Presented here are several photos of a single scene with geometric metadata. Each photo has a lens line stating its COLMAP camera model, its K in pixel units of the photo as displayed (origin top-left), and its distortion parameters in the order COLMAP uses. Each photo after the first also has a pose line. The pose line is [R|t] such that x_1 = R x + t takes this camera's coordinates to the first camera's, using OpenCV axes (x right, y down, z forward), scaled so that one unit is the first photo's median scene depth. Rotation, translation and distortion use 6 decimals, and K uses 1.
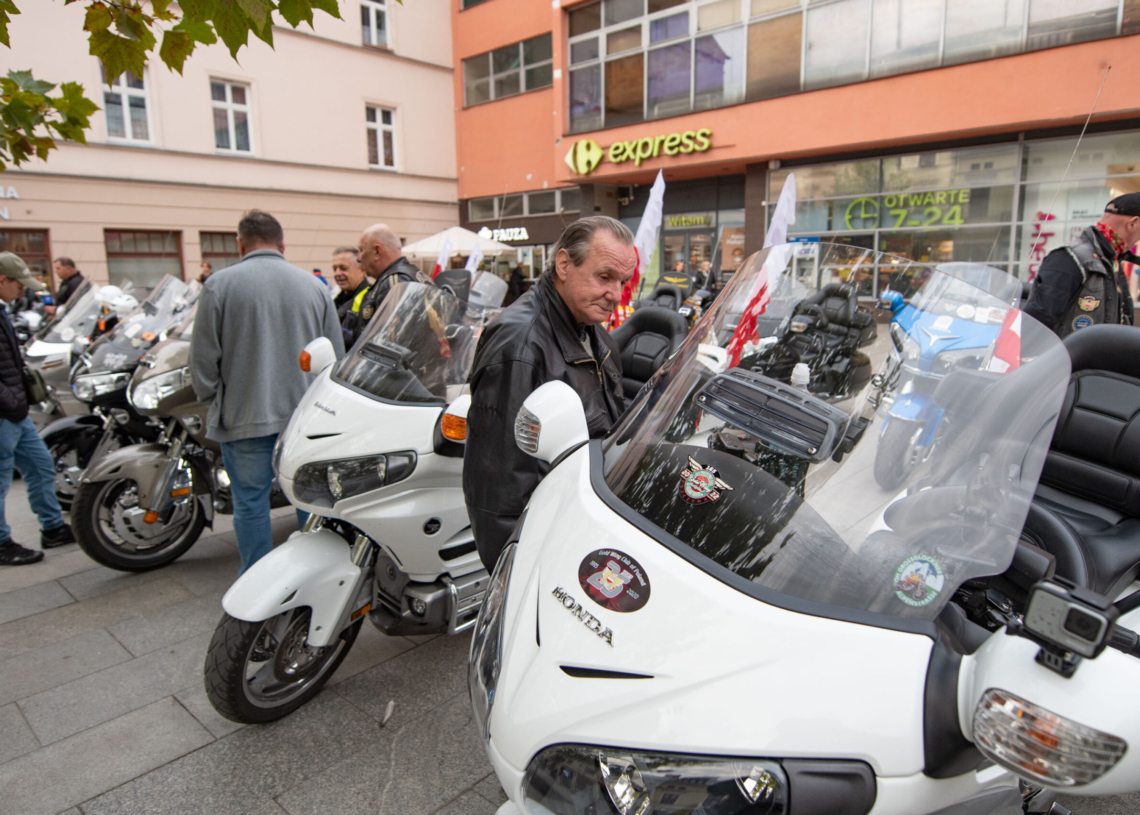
lens RADIAL K [[738.2, 0, 570.0], [0, 738.2, 407.5], [0, 0, 1]] dist [-0.009317, -0.006484]
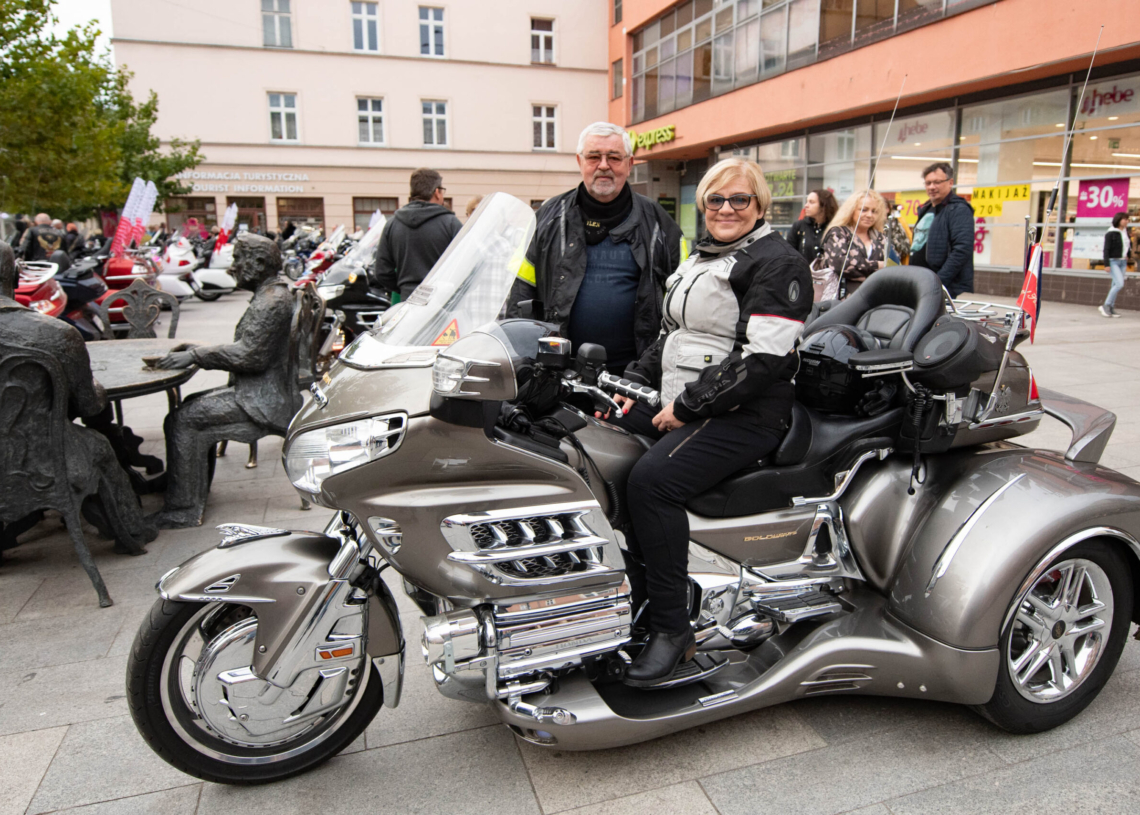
lens RADIAL K [[816.8, 0, 605.5], [0, 816.8, 375.0], [0, 0, 1]] dist [-0.009297, -0.000498]
pose [[0.874581, 0.102460, -0.473931, 0.731148], [-0.101233, 0.994464, 0.028183, 0.047839], [0.474195, 0.023329, 0.880111, -0.333669]]
